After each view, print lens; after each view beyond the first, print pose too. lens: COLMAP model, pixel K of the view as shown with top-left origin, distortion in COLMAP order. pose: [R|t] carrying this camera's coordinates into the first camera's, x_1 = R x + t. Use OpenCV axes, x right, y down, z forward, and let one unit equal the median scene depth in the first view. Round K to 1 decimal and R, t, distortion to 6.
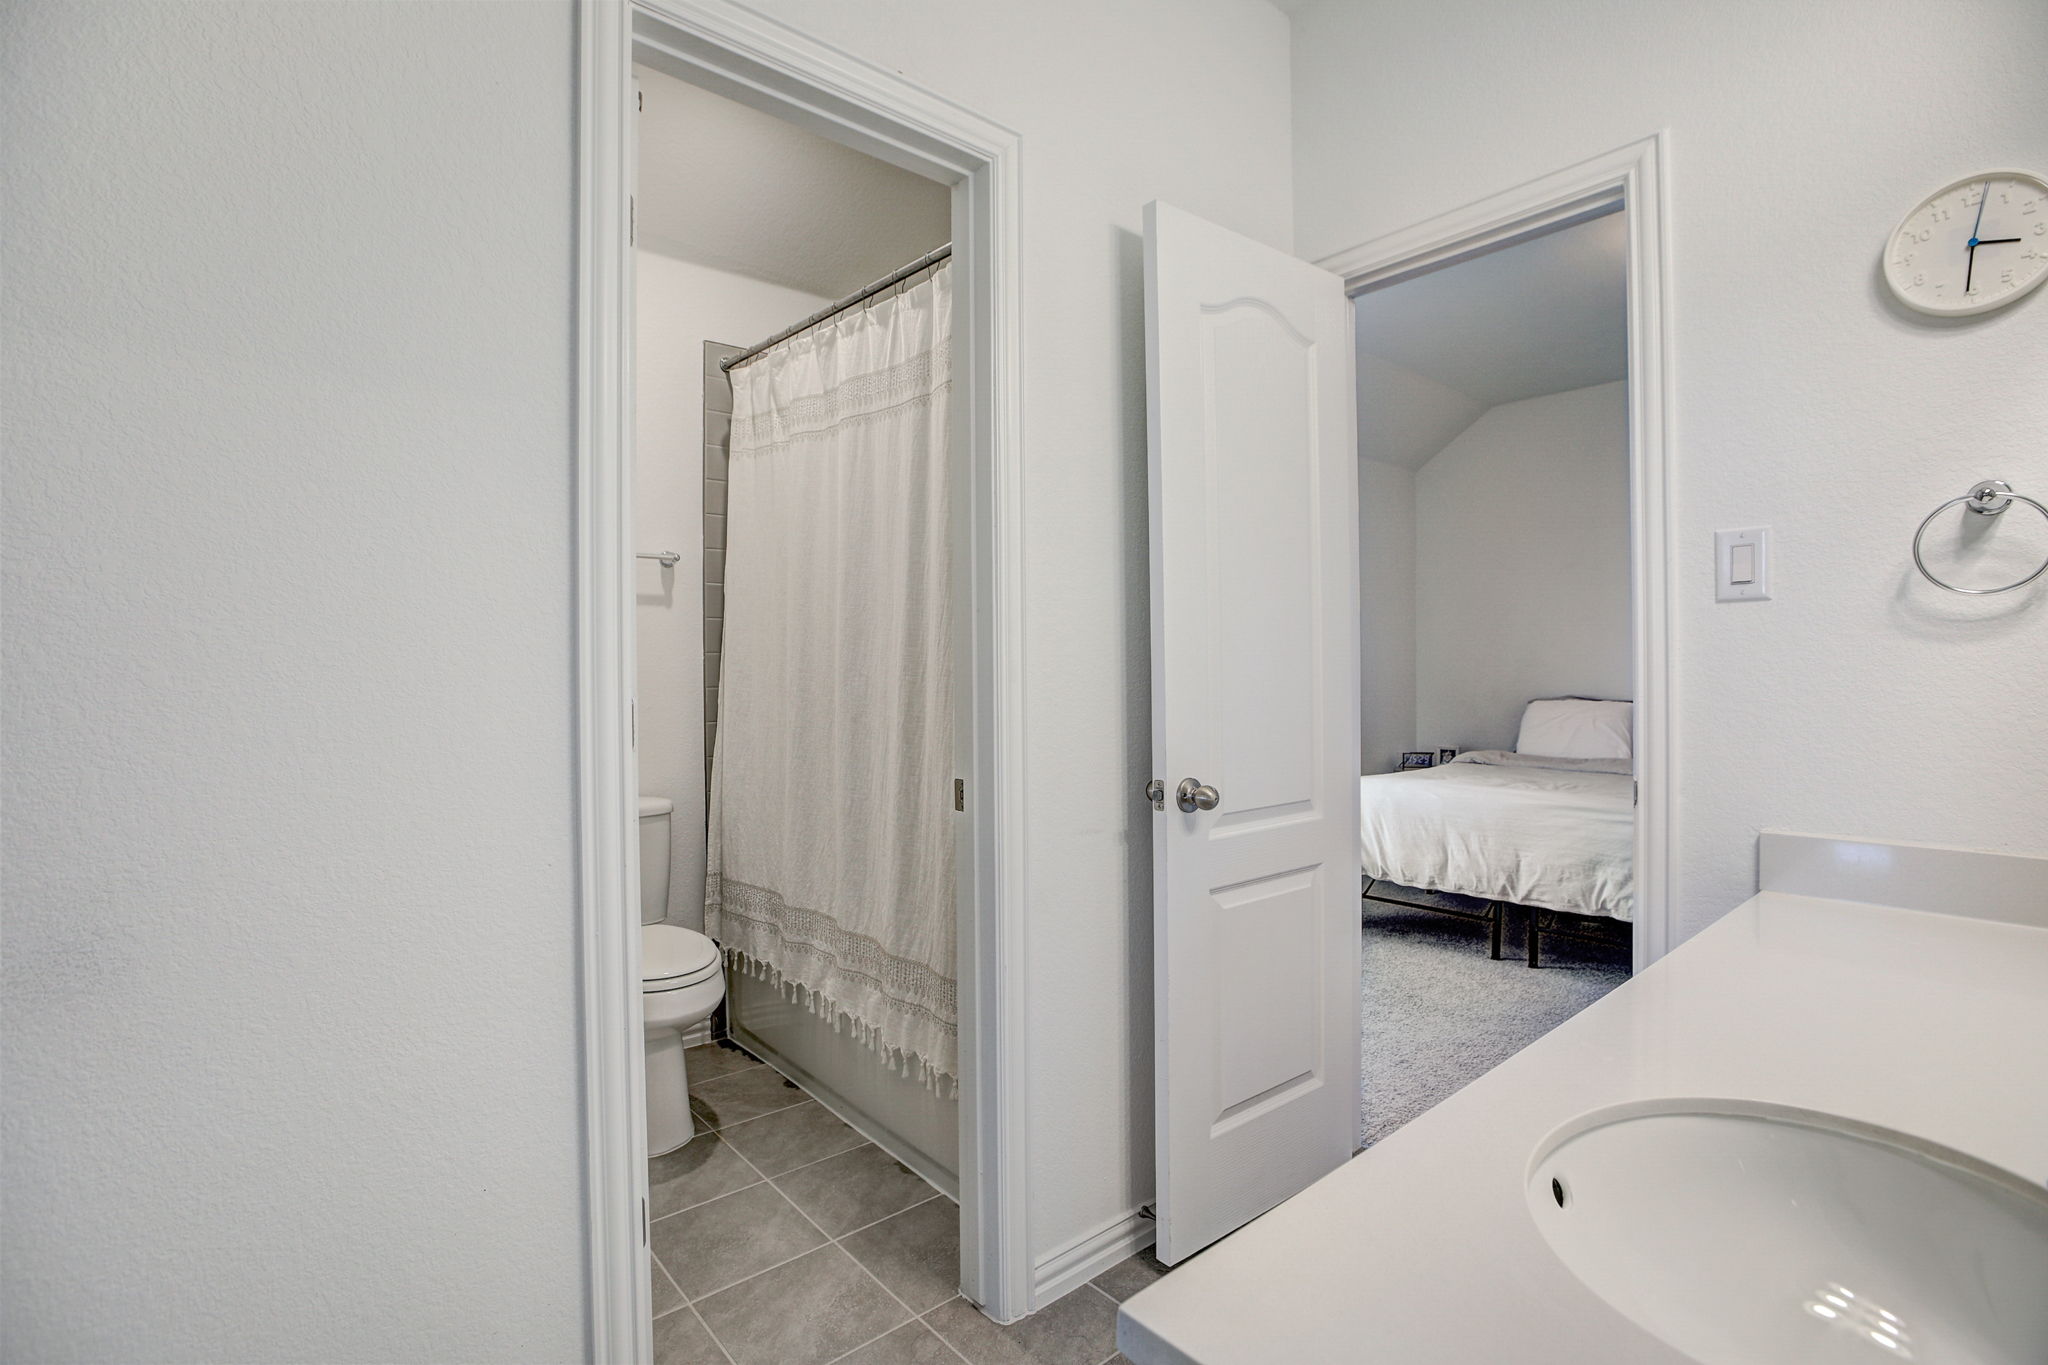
lens RADIAL K [[956.6, 0, 1024.0], [0, 956.6, 682.5], [0, 0, 1]] dist [-0.028674, 0.010241]
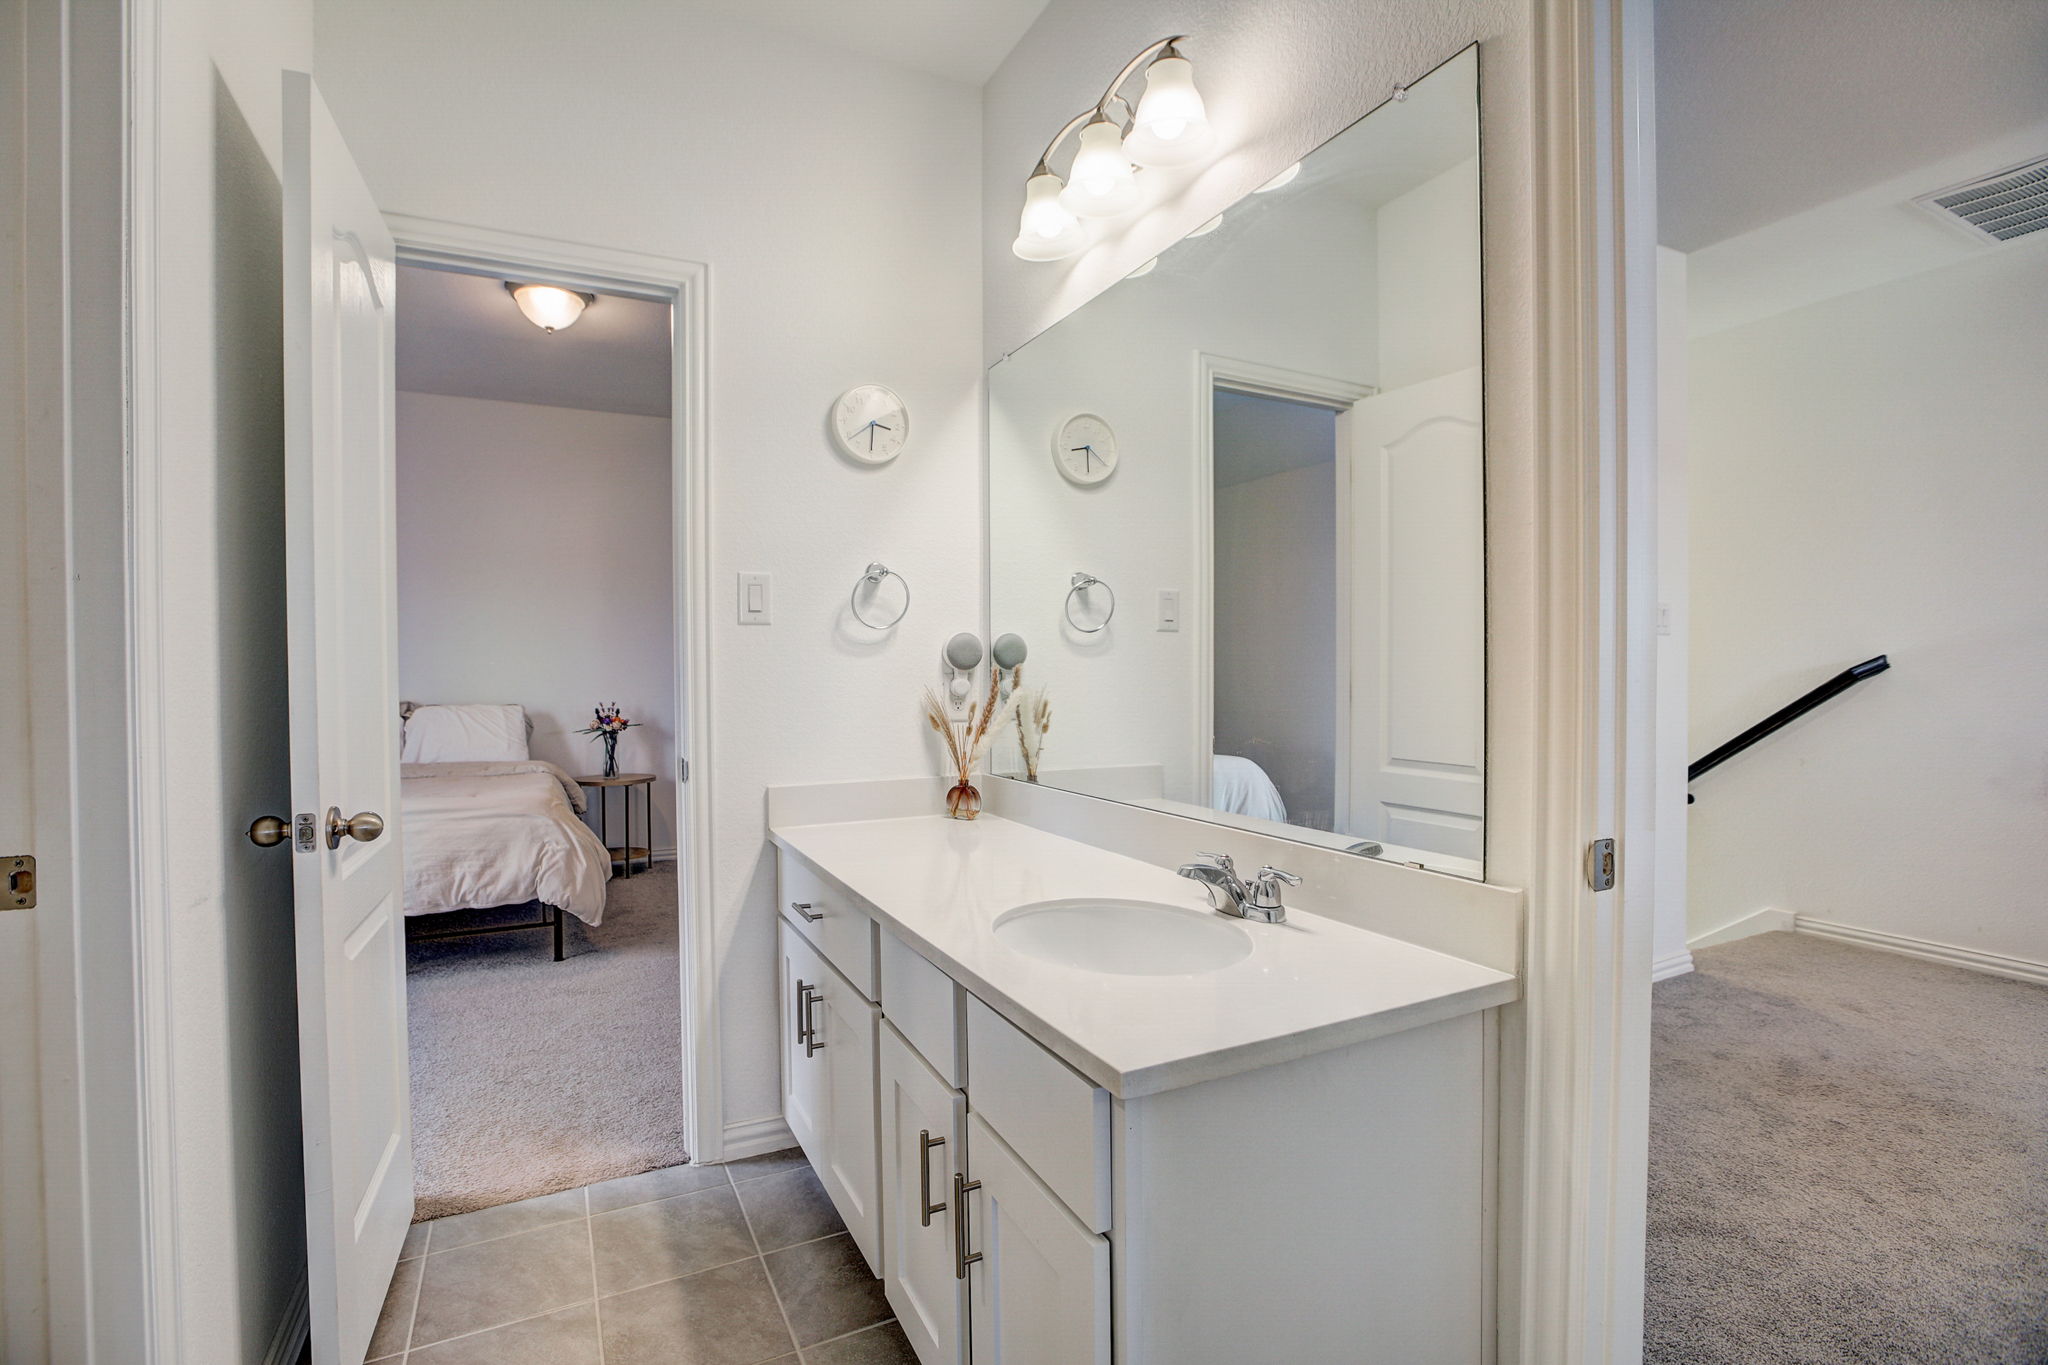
lens RADIAL K [[956.6, 0, 1024.0], [0, 956.6, 682.5], [0, 0, 1]] dist [-0.028674, 0.010241]
pose [[0.238239, -0.007733, 0.971176, -0.265484], [0.016188, 0.999861, 0.003990, 0.000462], [-0.971072, 0.014771, 0.238331, 0.138366]]
